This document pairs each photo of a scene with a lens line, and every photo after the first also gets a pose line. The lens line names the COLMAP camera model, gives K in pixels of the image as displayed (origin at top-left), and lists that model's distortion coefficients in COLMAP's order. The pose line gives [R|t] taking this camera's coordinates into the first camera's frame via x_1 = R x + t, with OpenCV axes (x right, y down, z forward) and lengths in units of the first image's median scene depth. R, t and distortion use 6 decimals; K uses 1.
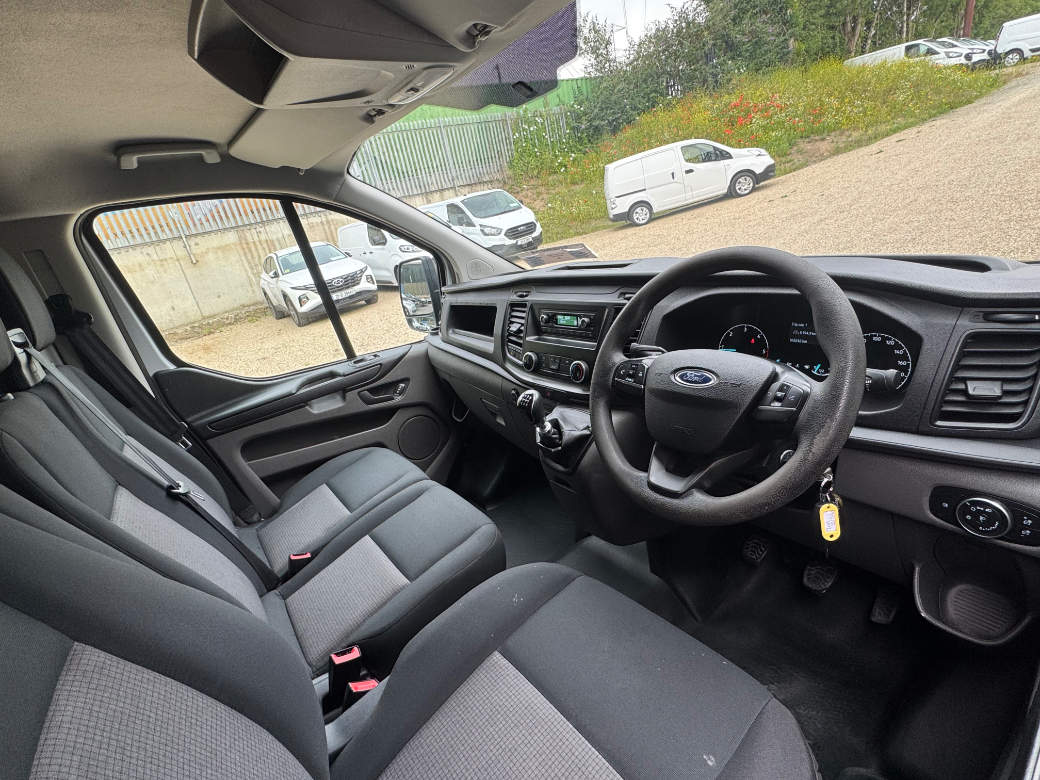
lens RADIAL K [[492.2, 0, 520.0], [0, 492.2, 390.0], [0, 0, 1]] dist [-0.002680, -0.000514]
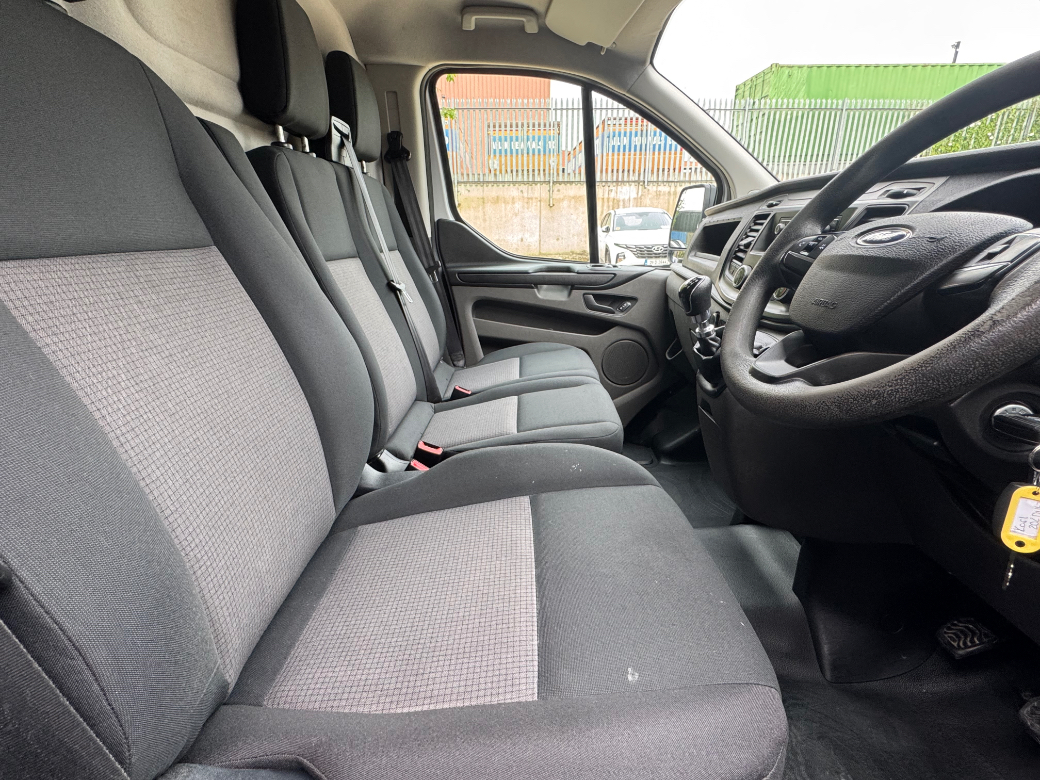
lens RADIAL K [[492.2, 0, 520.0], [0, 492.2, 390.0], [0, 0, 1]] dist [-0.002680, -0.000514]
pose [[0.781104, 0.377360, -0.497470, 0.172711], [-0.360797, 0.923018, 0.133656, 0.116282], [0.509610, 0.075087, 0.857123, 0.087065]]
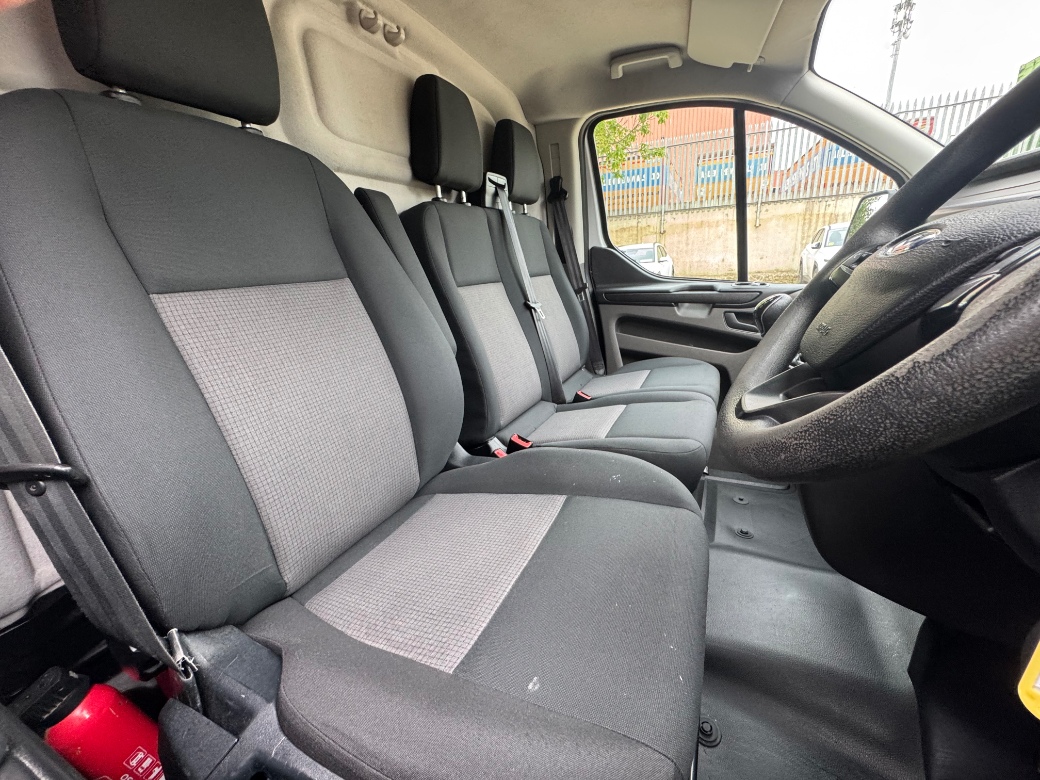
lens RADIAL K [[415.8, 0, 520.0], [0, 415.8, 390.0], [0, 0, 1]] dist [-0.002519, -0.000390]
pose [[0.461639, 0.431376, -0.775116, 0.256001], [-0.348913, 0.891664, 0.288435, 0.058248], [0.815567, 0.137295, 0.562139, 0.205562]]
